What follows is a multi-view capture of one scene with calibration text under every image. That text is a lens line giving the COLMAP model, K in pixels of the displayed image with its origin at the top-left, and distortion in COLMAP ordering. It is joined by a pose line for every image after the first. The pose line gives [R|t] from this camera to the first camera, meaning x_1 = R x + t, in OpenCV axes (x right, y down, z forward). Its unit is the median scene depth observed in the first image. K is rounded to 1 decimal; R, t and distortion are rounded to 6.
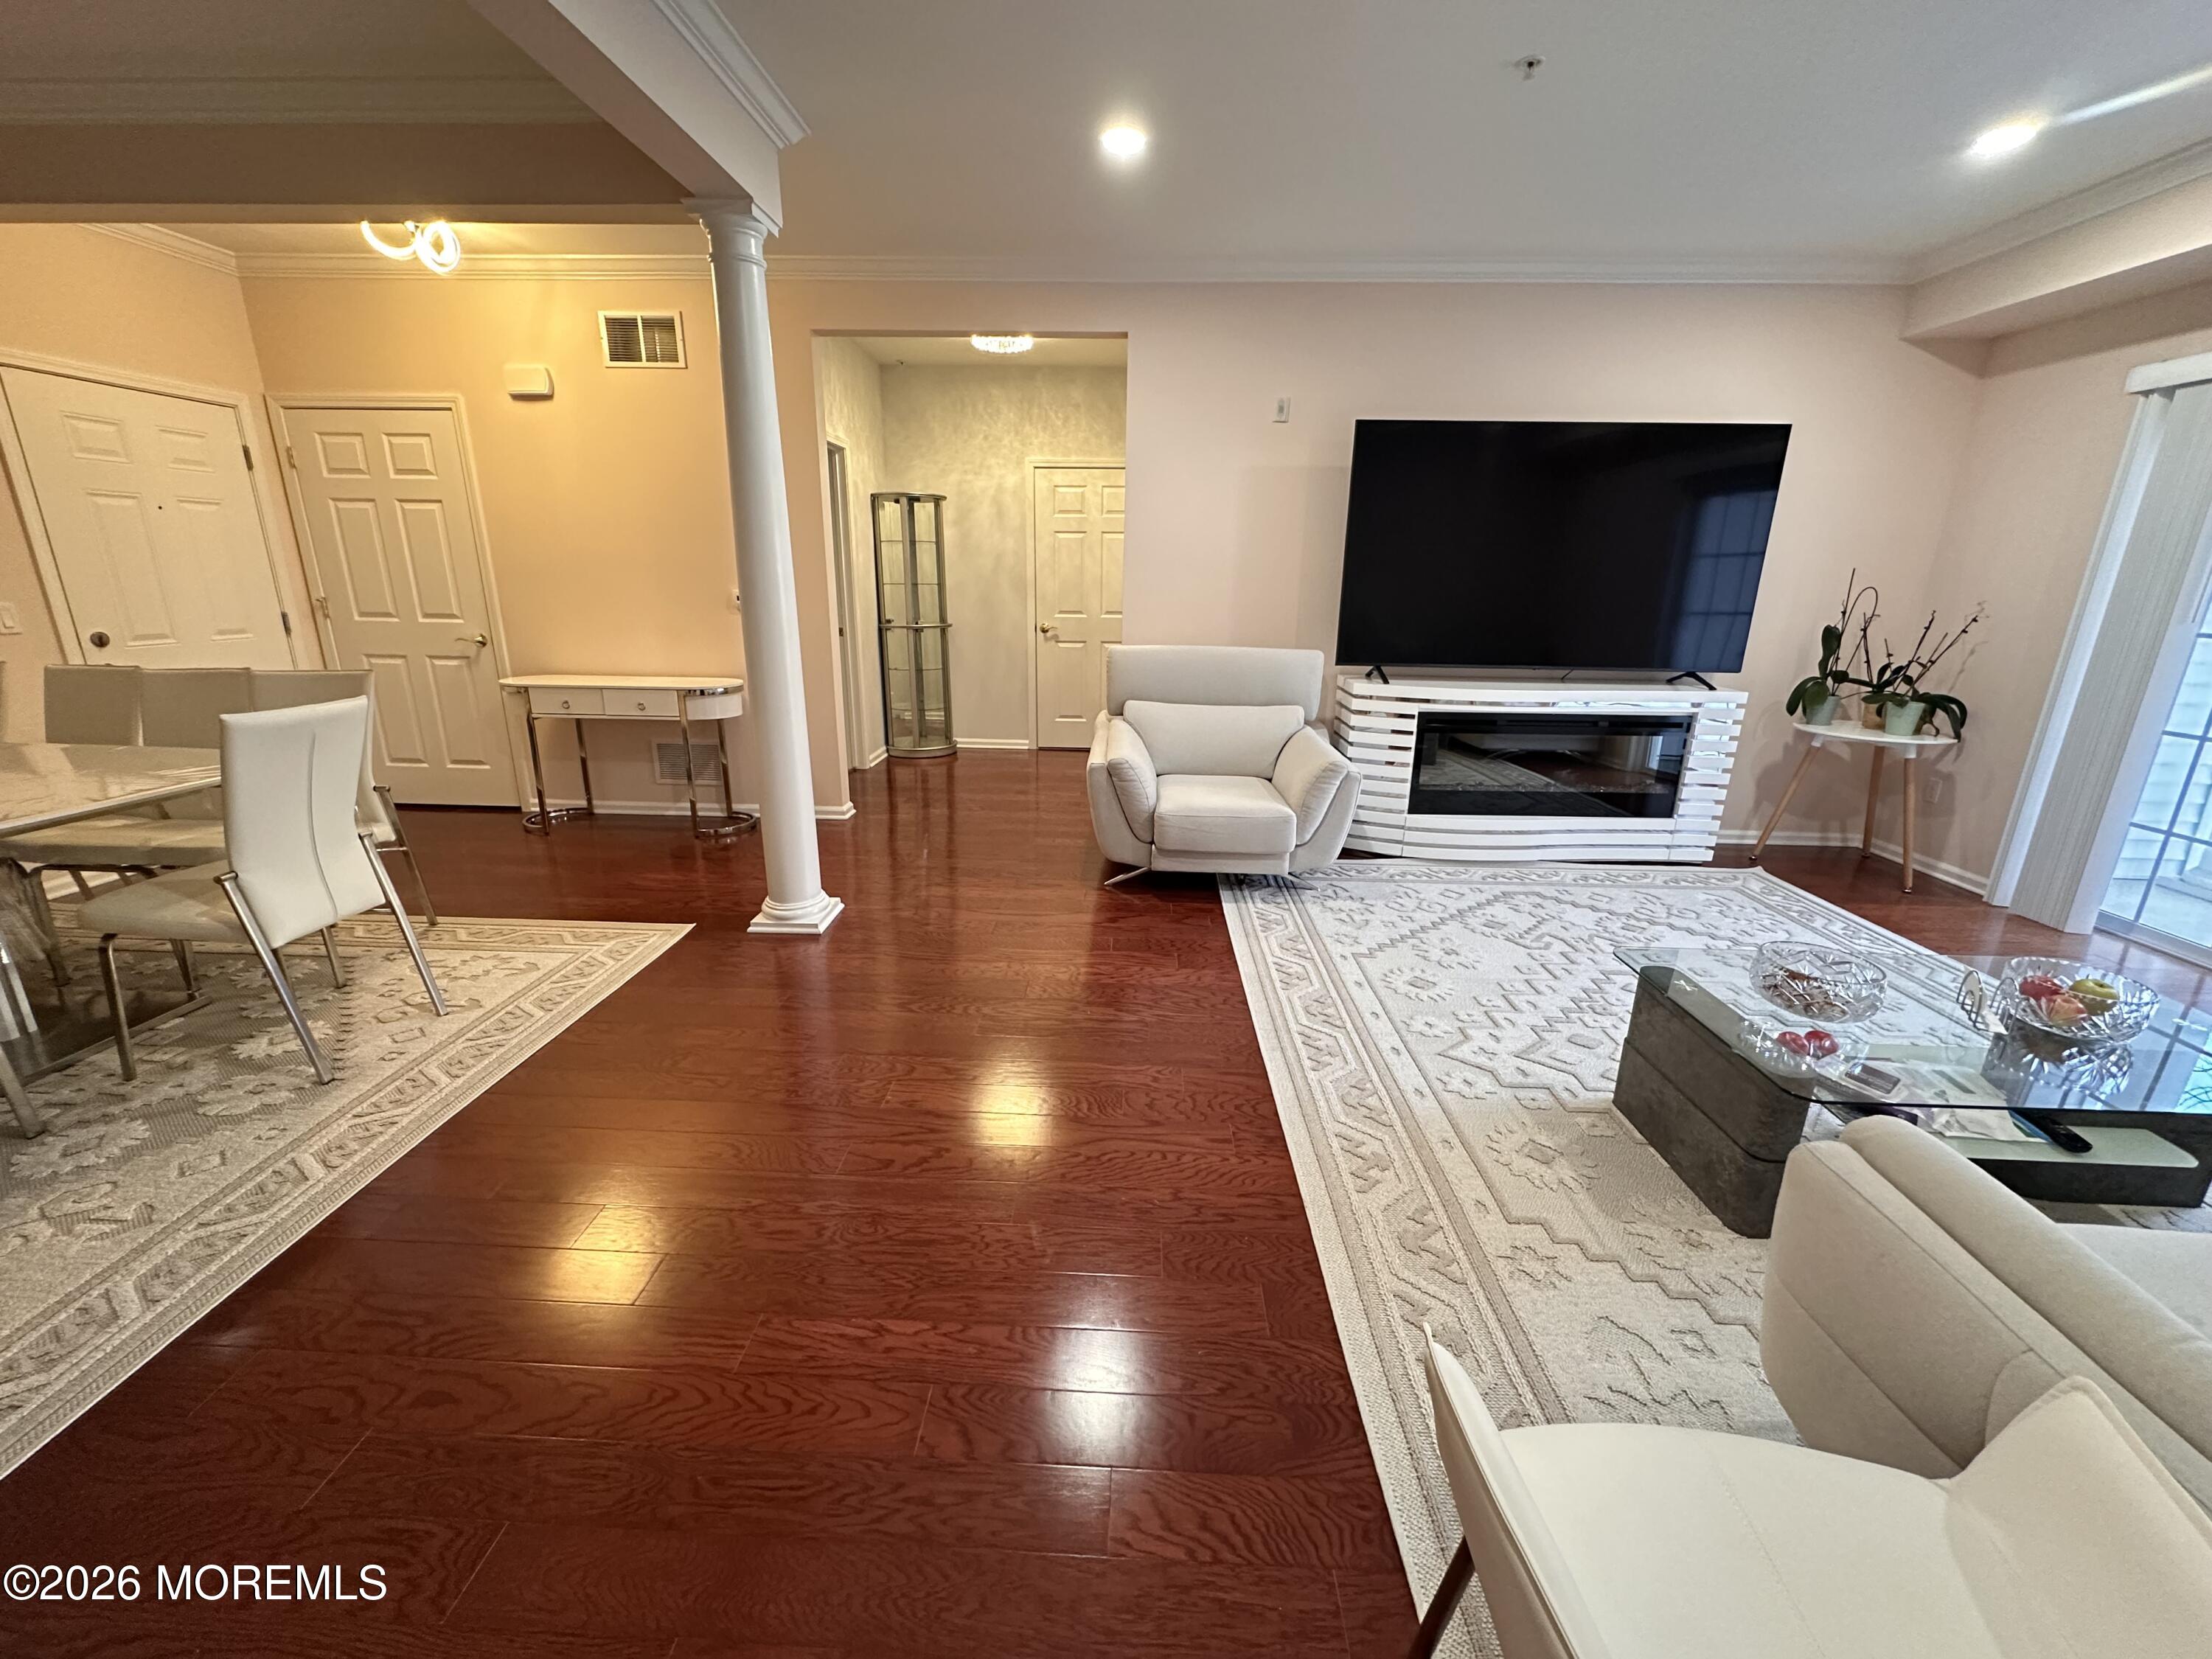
lens RADIAL K [[879.5, 0, 1105.3], [0, 879.5, 825.3], [0, 0, 1]] dist [-0.001421, 0.000878]
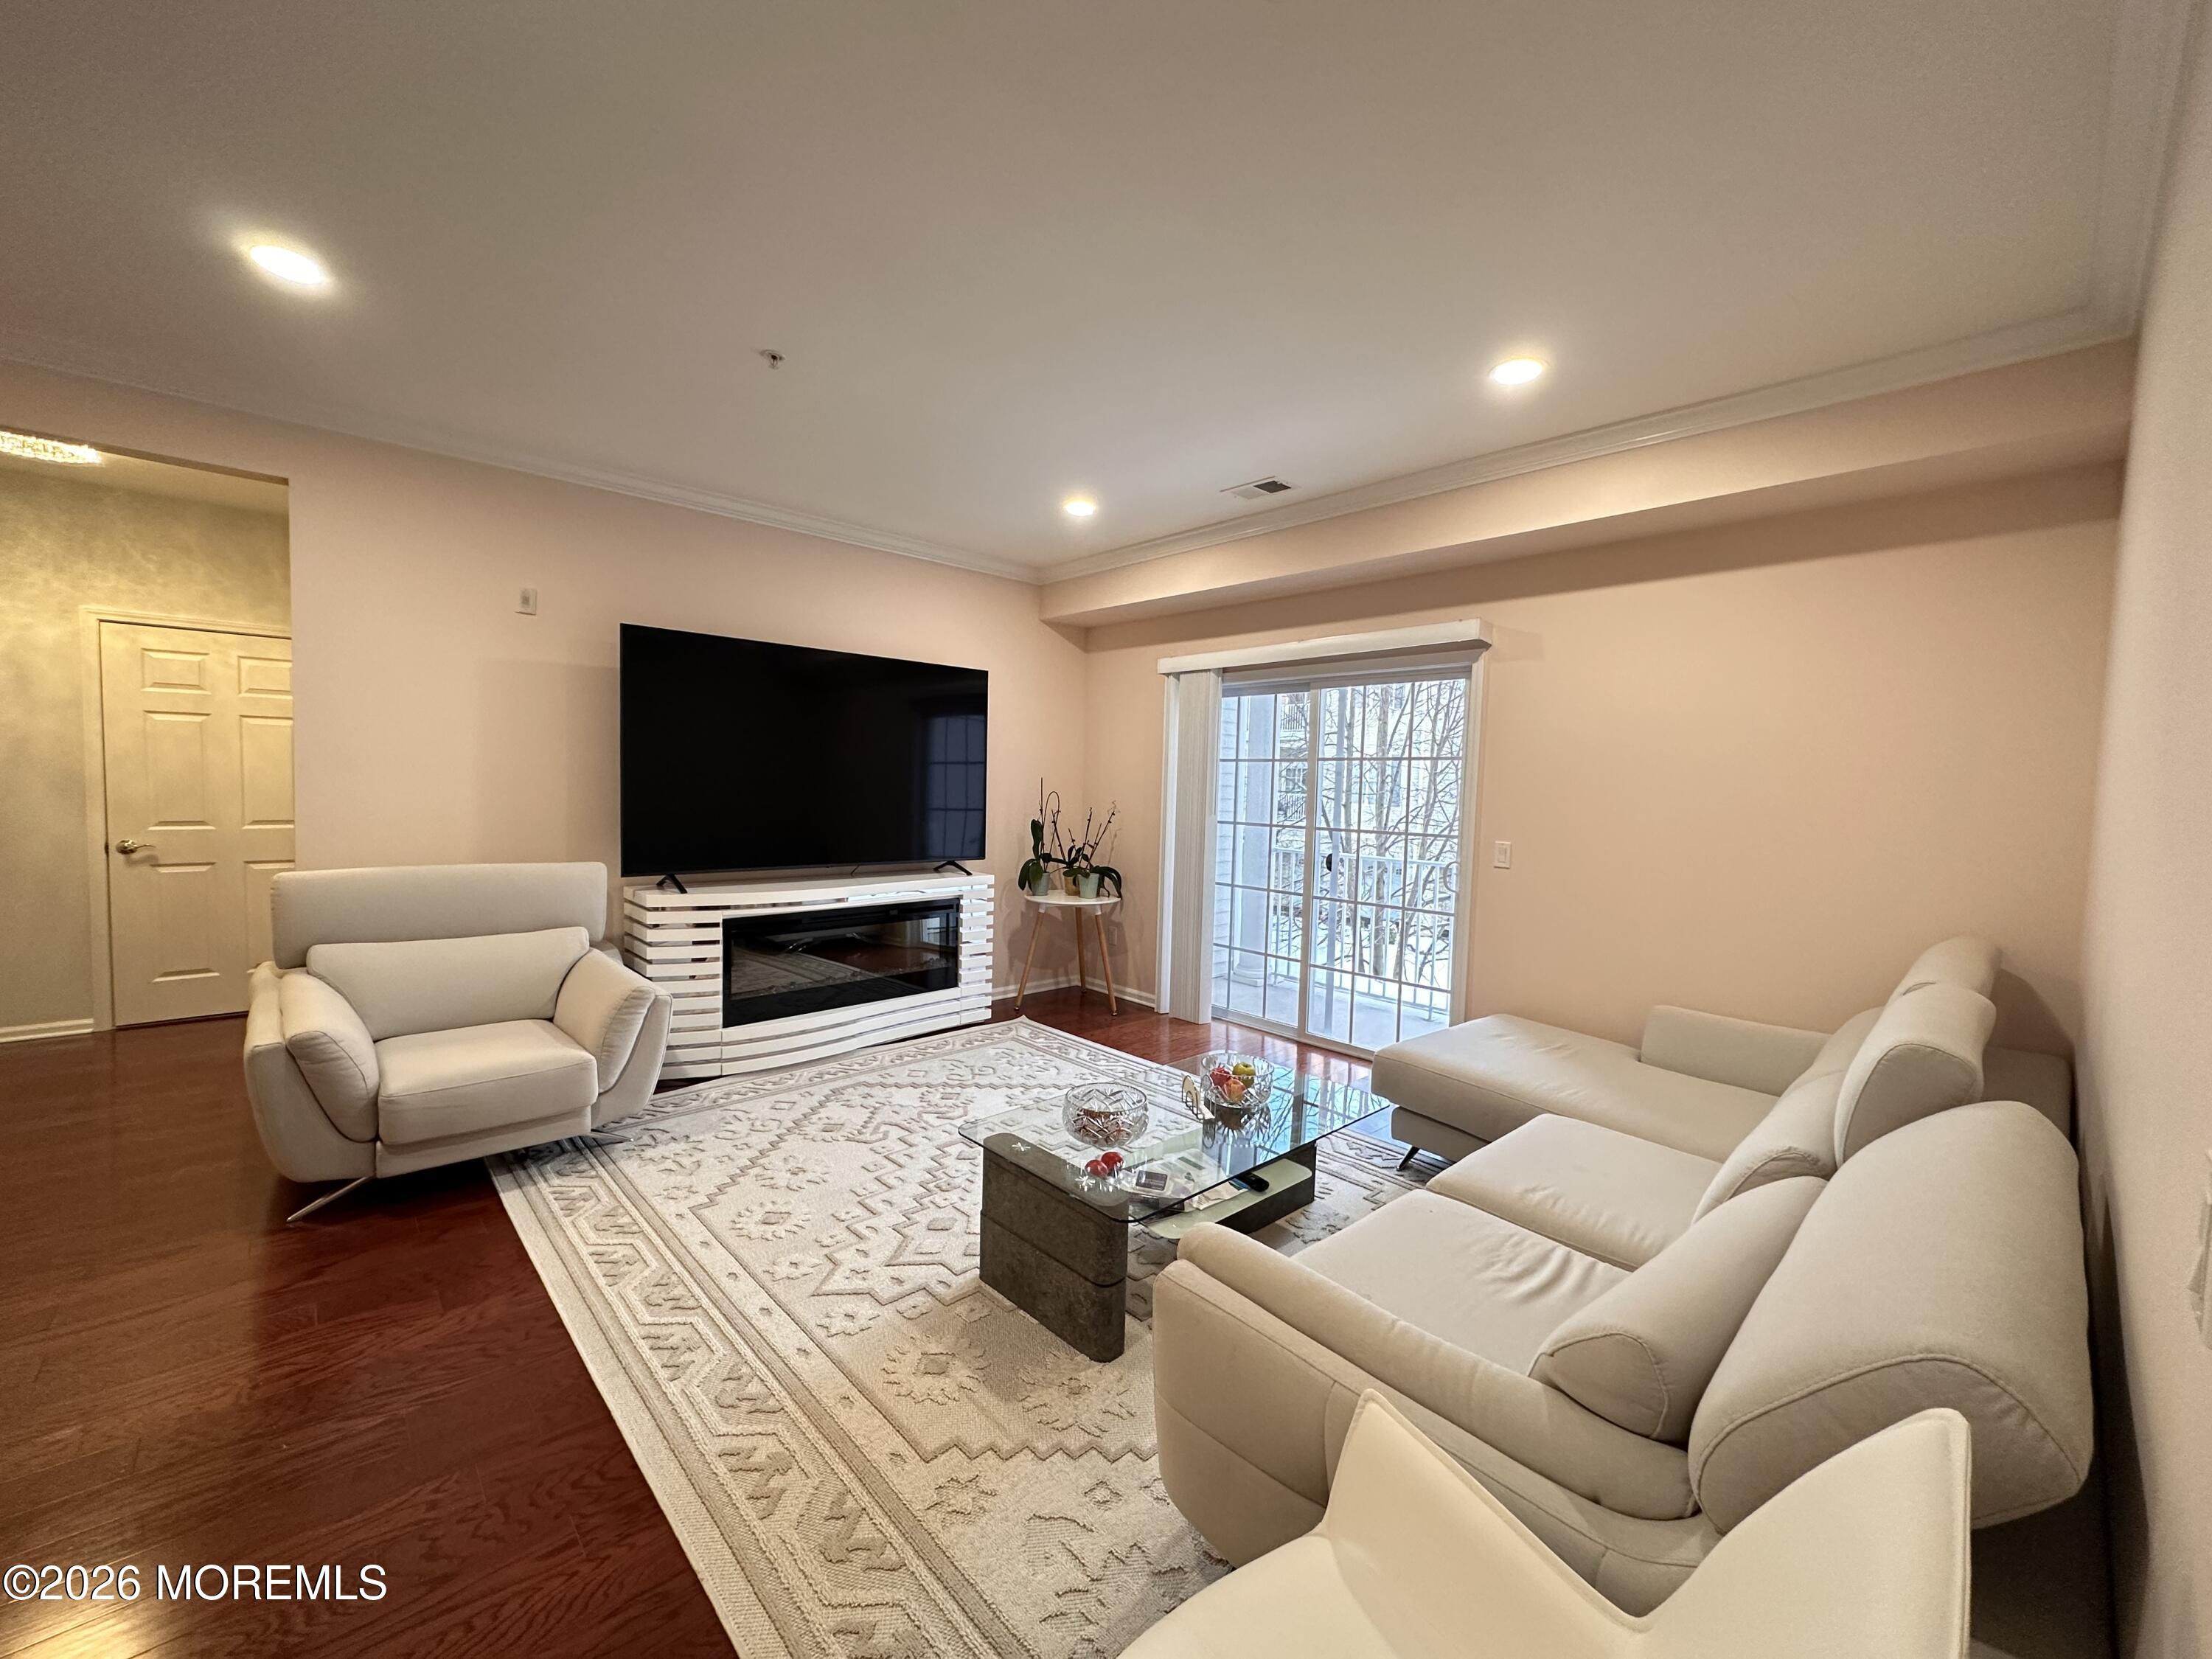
lens RADIAL K [[879.5, 0, 1106.1], [0, 879.5, 826.1], [0, 0, 1]] dist [-0.001421, 0.000878]
pose [[0.705678, -0.030720, 0.707866, -0.028895], [0.178999, 0.974382, -0.136159, -0.027790], [-0.685549, 0.222791, 0.693099, 0.034412]]
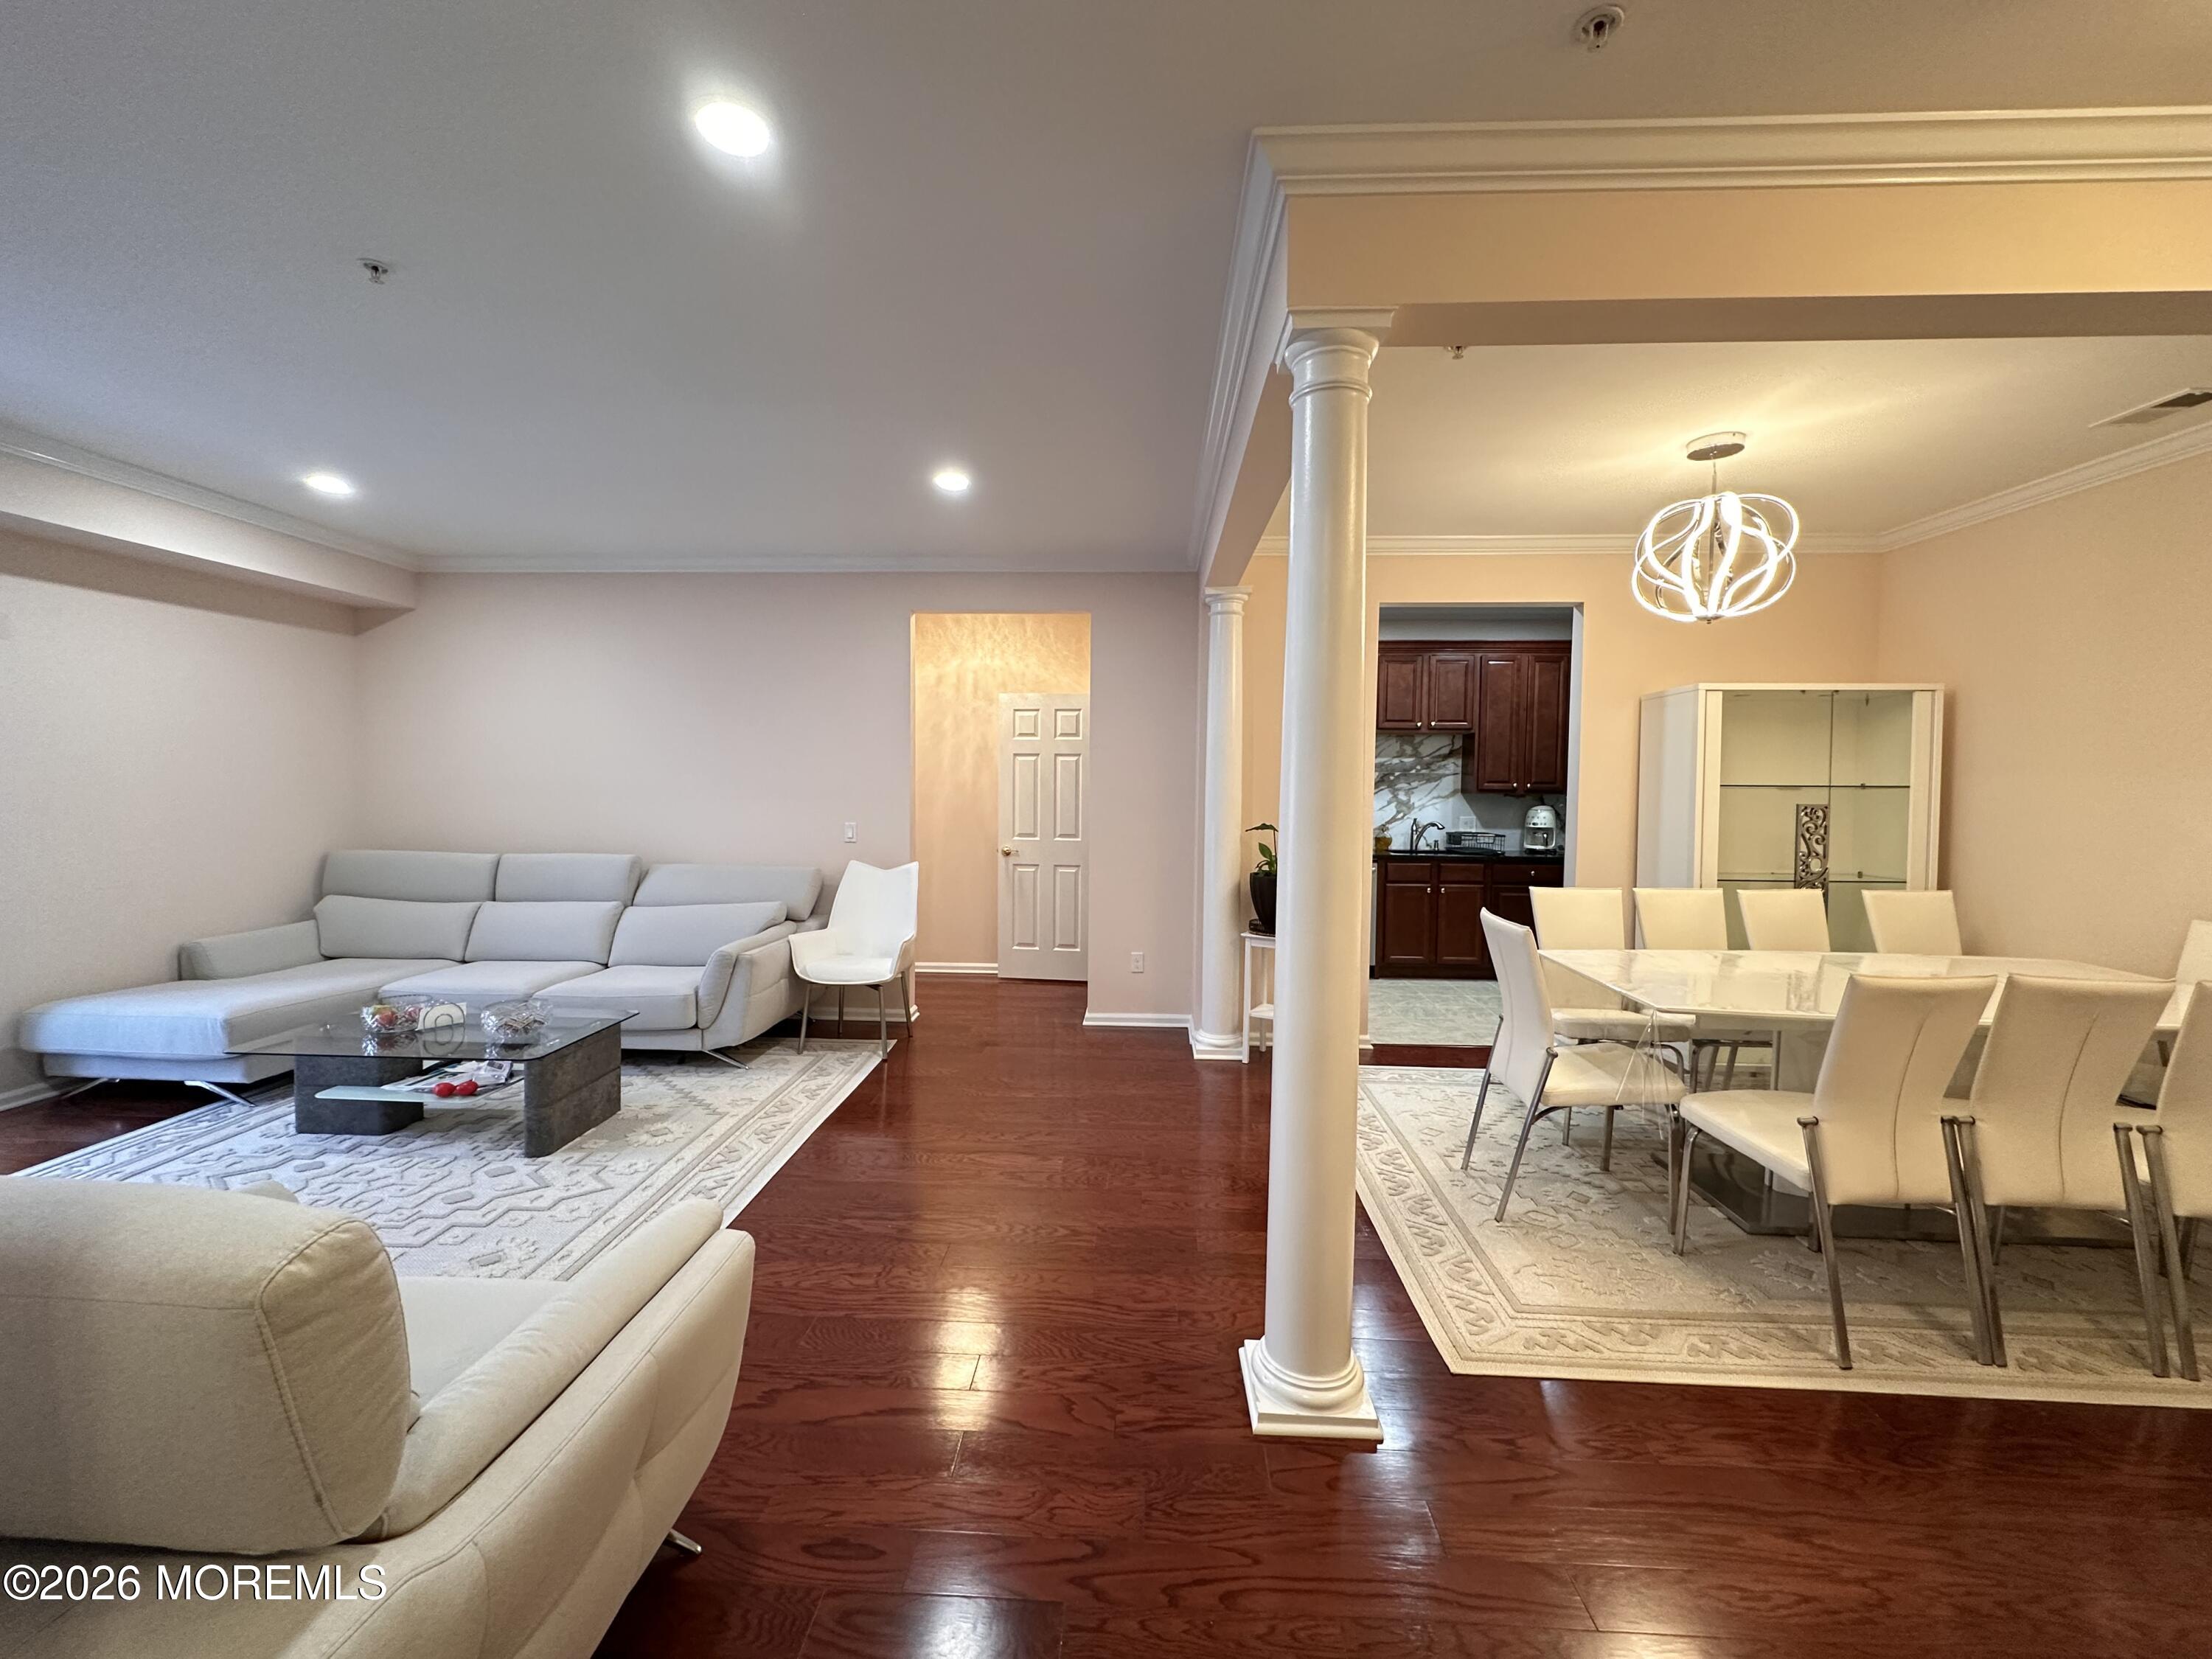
lens RADIAL K [[879.5, 0, 1105.8], [0, 879.5, 823.9], [0, 0, 1]] dist [-0.001421, 0.000878]
pose [[-0.999697, -0.023514, 0.007240, -0.217136], [-0.019921, 0.946313, 0.322638, -0.457359], [-0.014437, 0.322396, -0.946495, 1.479946]]
